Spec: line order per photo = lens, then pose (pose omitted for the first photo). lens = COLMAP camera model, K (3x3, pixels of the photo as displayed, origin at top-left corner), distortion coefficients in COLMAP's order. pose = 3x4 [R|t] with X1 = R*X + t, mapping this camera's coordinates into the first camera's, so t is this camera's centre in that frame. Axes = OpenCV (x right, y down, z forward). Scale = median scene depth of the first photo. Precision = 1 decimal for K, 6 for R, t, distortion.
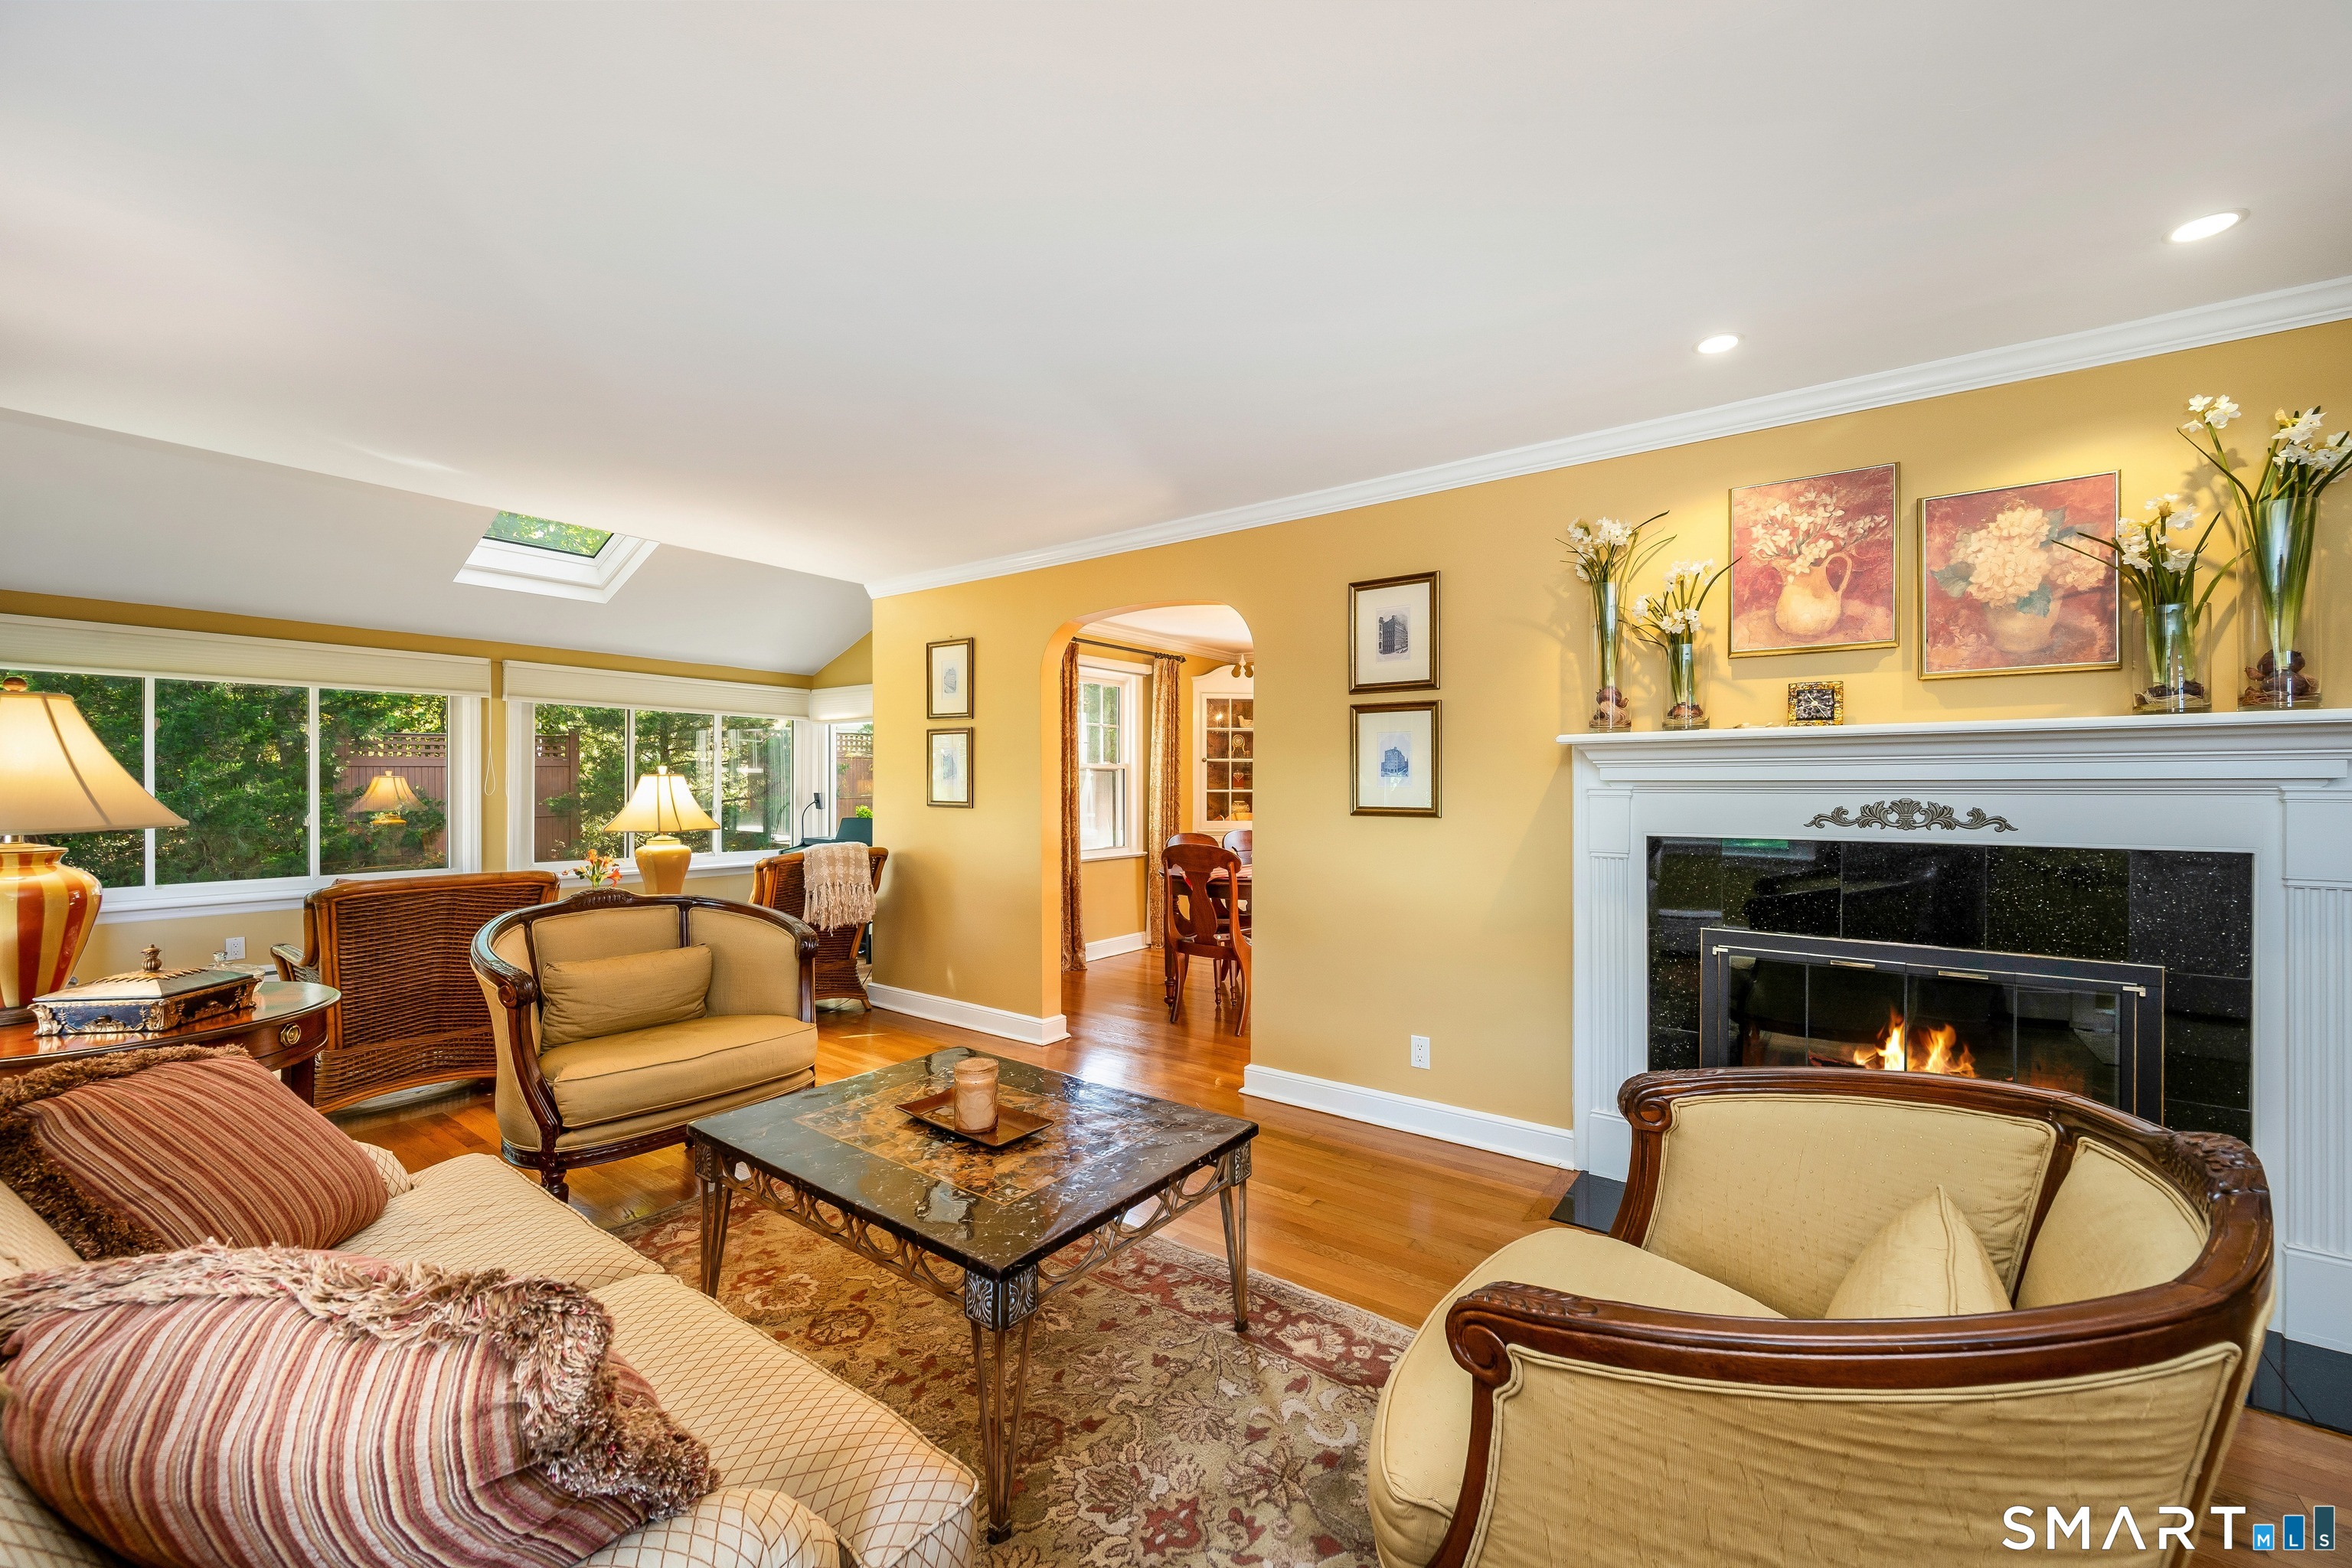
lens RADIAL K [[919.7, 0, 1178.6], [0, 919.7, 788.4], [0, 0, 1]] dist [-0.002011, -0.000050]
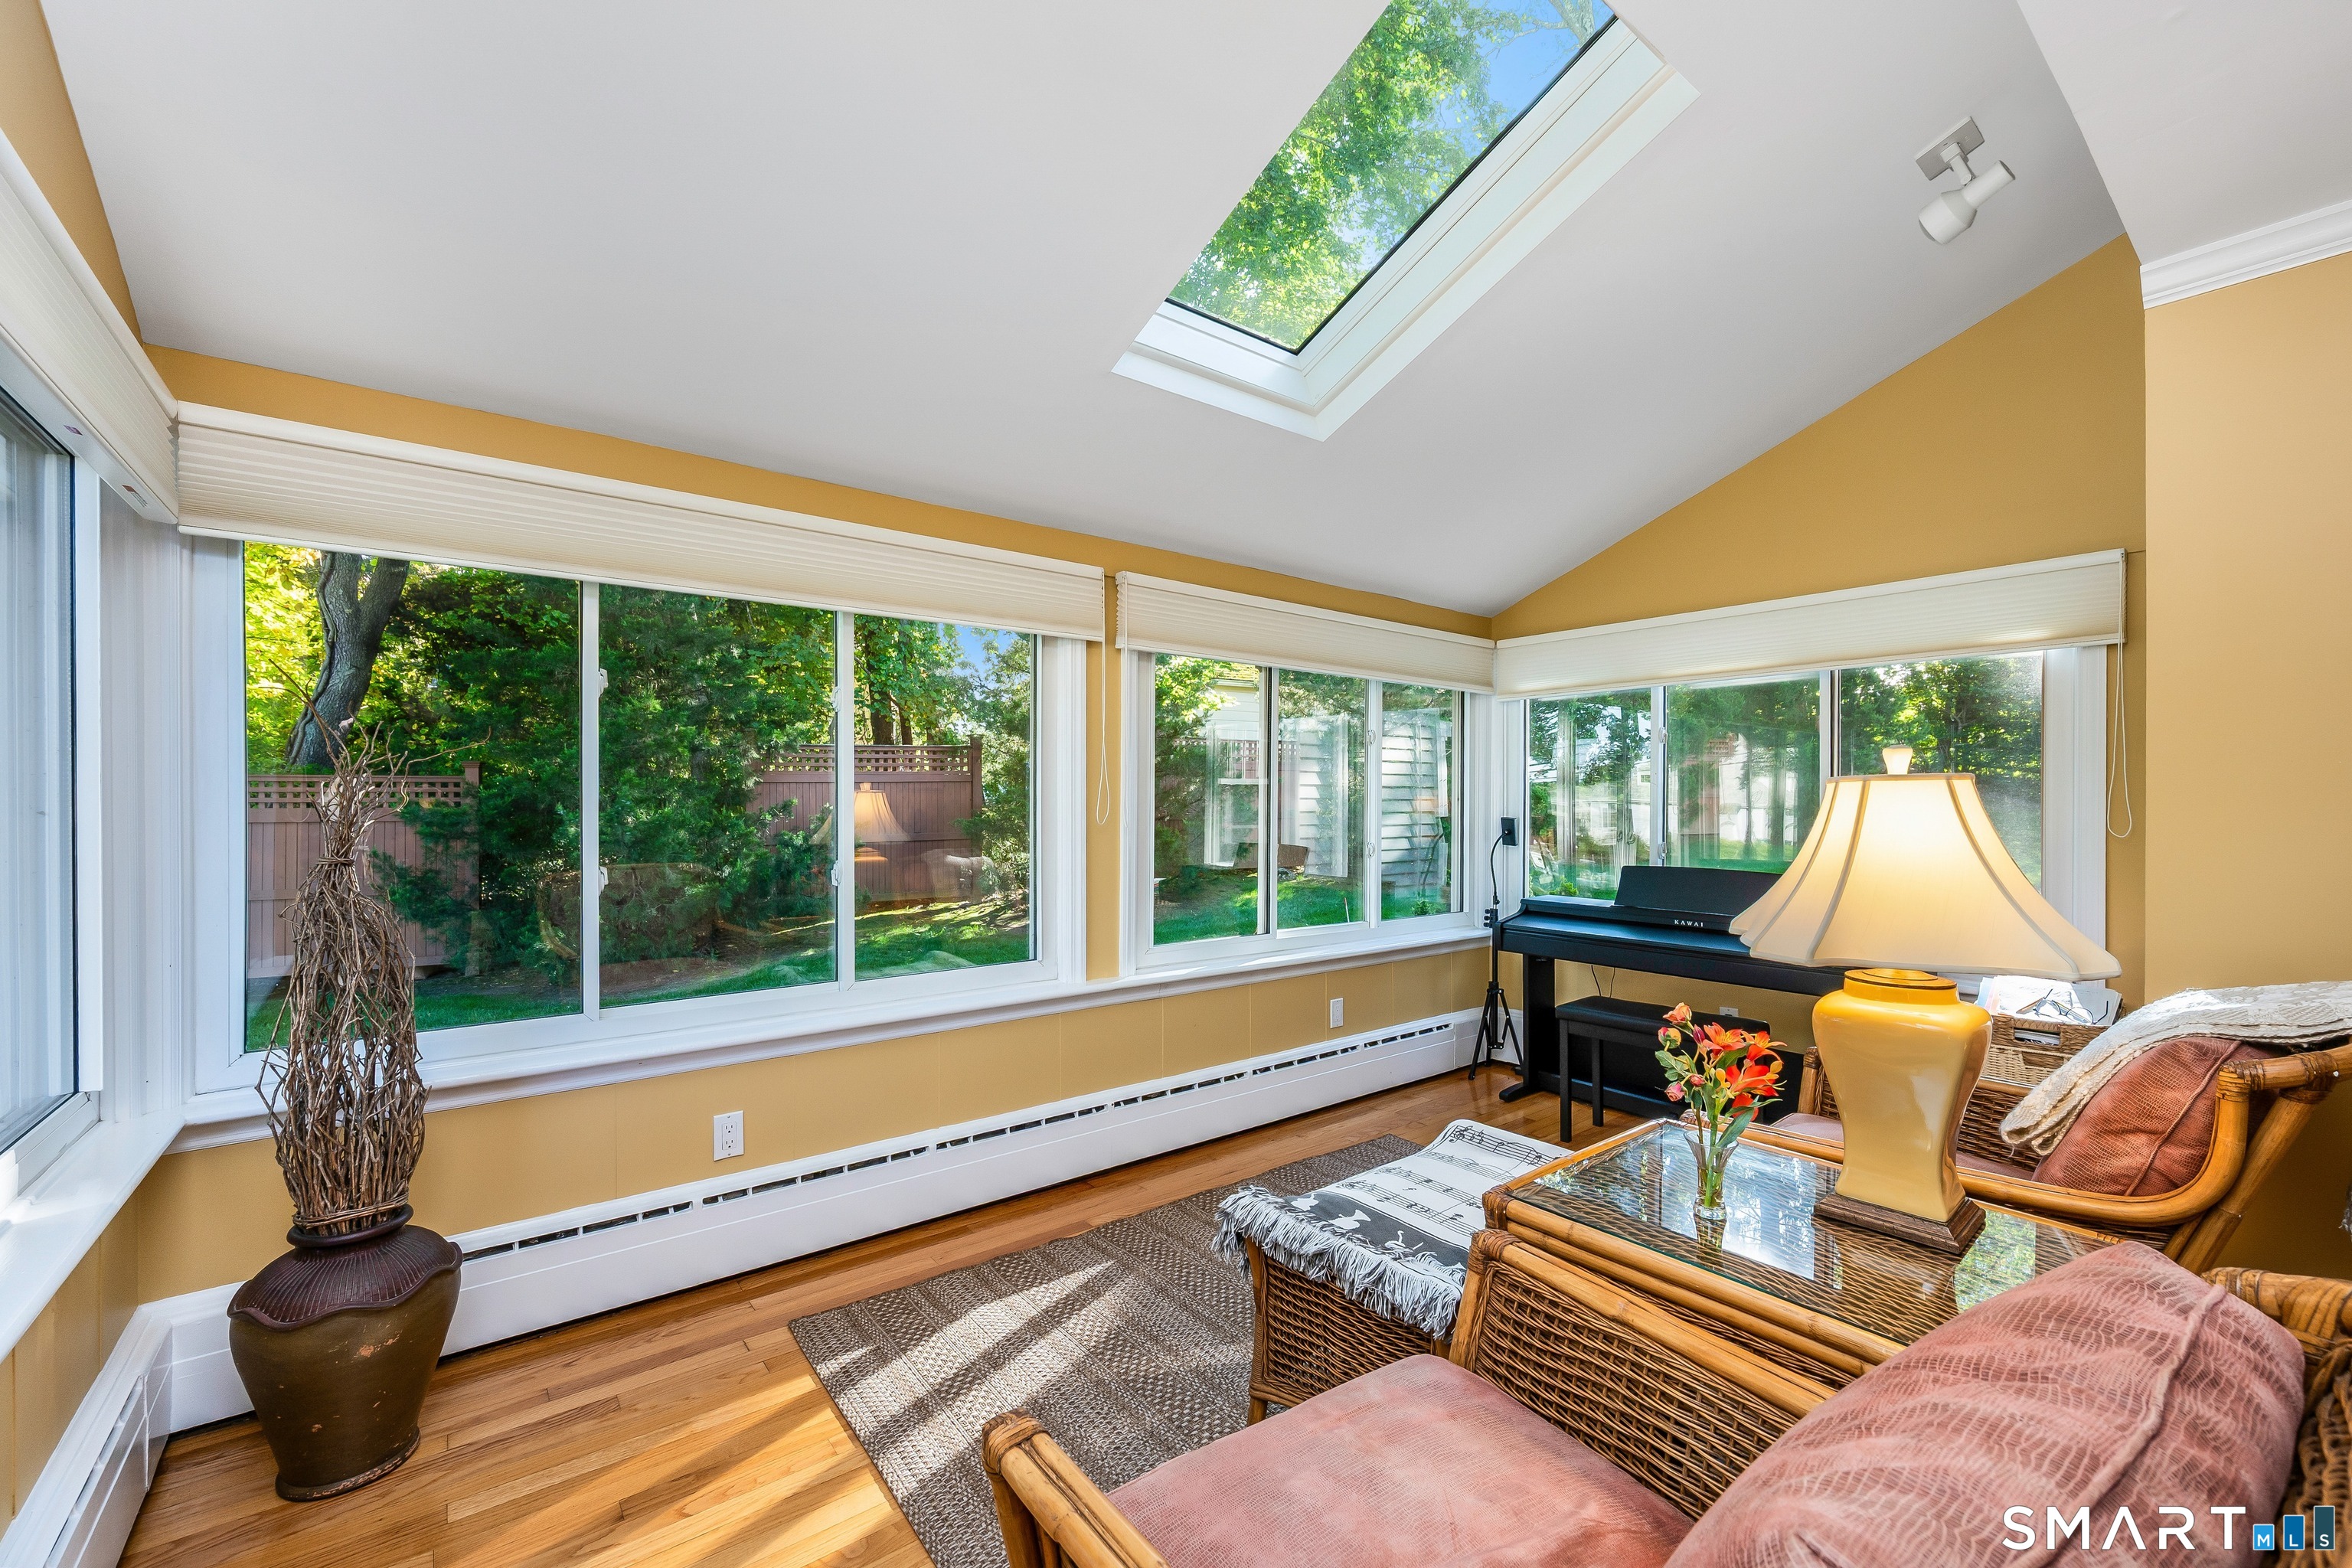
lens RADIAL K [[962.2, 0, 1231.8], [0, 962.2, 806.9], [0, 0, 1]] dist [-0.000590, -0.000006]
pose [[0.968363, 0.003327, -0.249525, -0.905256], [-0.003401, 0.999994, 0.000135, -0.003479], [0.249524, 0.000718, 0.968368, 0.806484]]
